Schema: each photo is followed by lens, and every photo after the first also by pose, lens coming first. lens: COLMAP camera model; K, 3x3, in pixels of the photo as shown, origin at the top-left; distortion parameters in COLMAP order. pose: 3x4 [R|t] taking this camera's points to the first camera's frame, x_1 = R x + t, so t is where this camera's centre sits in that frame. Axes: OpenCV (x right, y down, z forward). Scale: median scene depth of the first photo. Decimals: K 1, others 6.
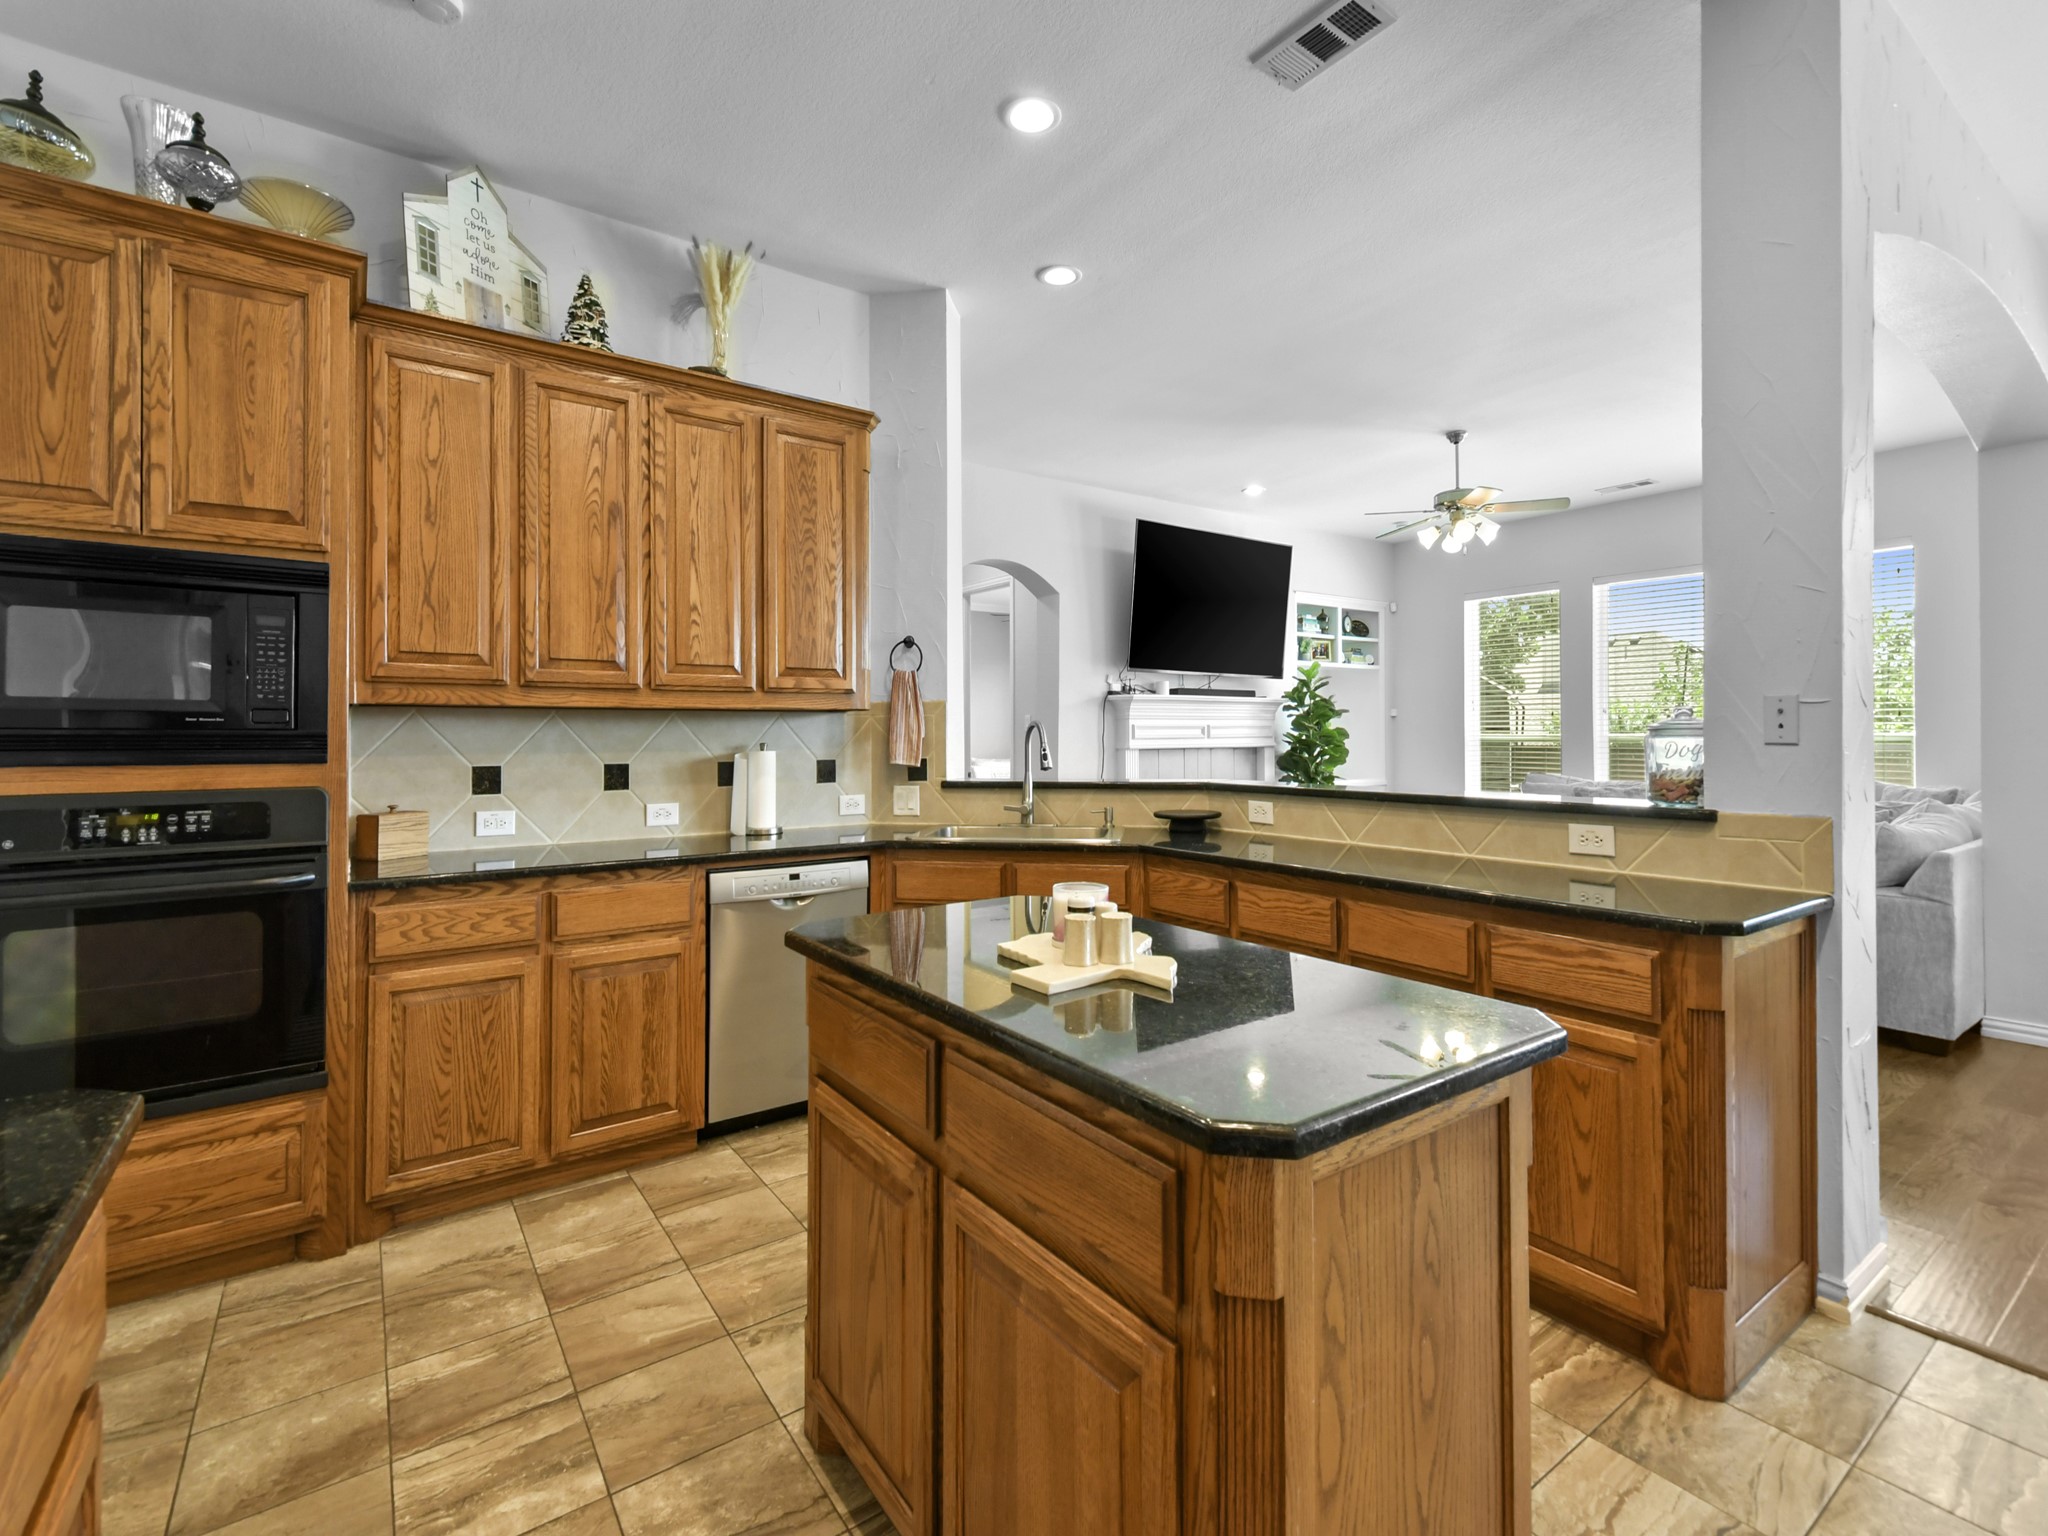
lens RADIAL K [[925.0, 0, 1007.5], [0, 925.0, 736.1], [0, 0, 1]] dist [0.012447, -0.004086]
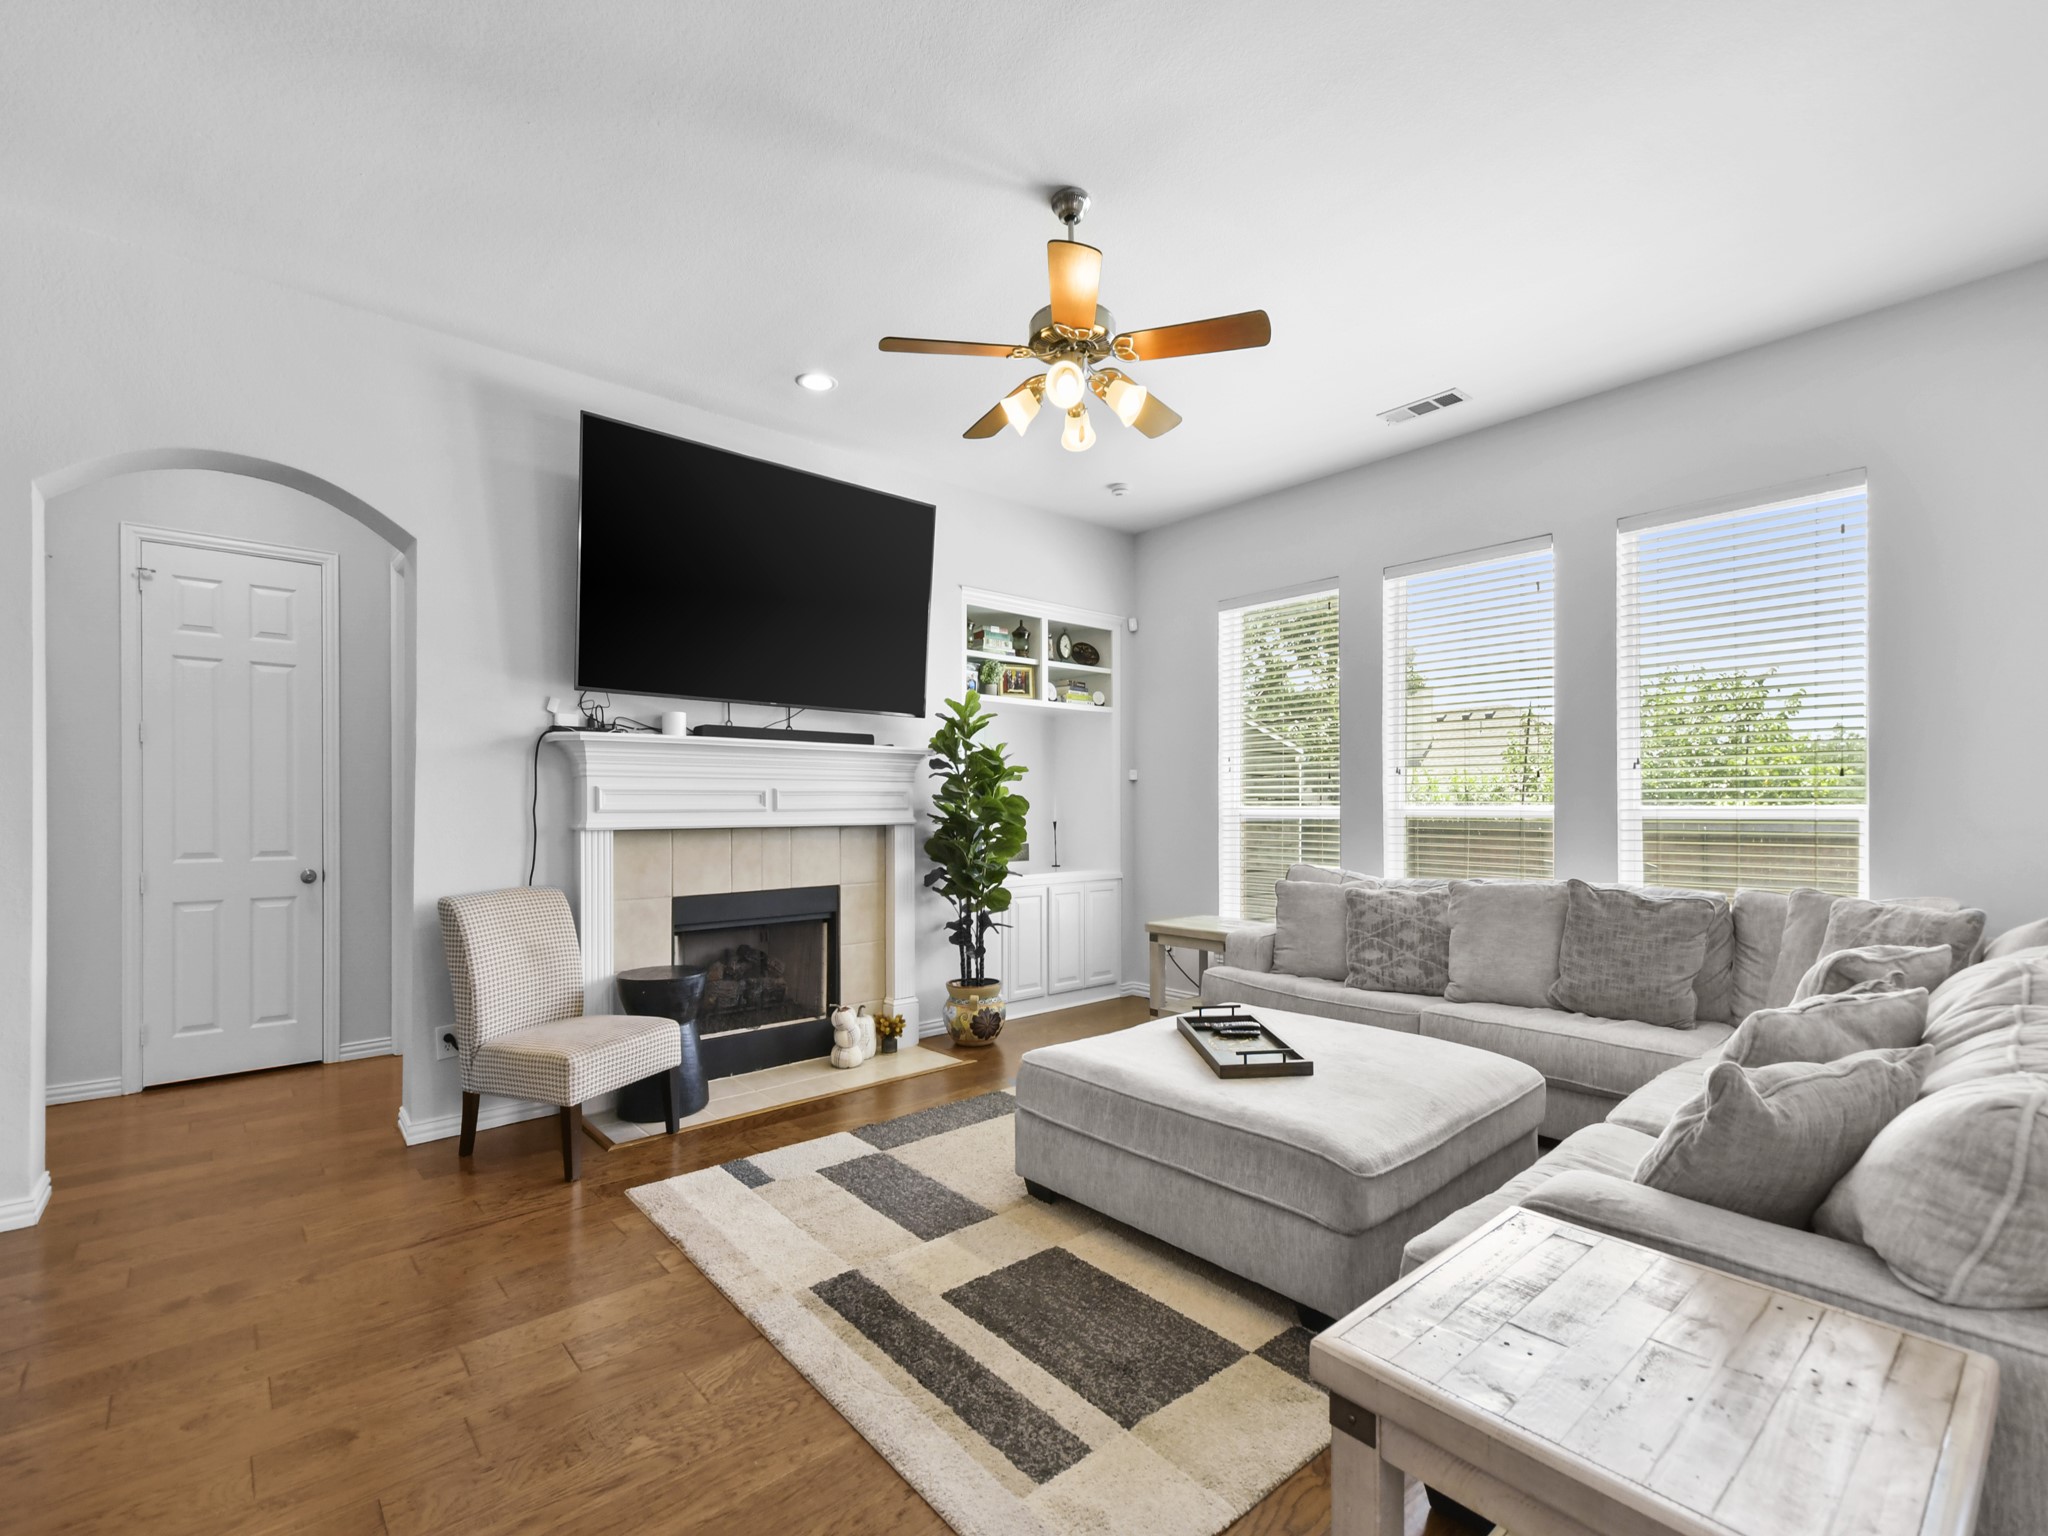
lens RADIAL K [[925.0, 0, 1011.9], [0, 925.0, 803.7], [0, 0, 1]] dist [0.012447, -0.004086]
pose [[0.993814, 0.001618, 0.111047, 0.680545], [-0.000662, 0.999962, -0.008646, 0.005317], [-0.111057, 0.008519, 0.993778, 0.873848]]
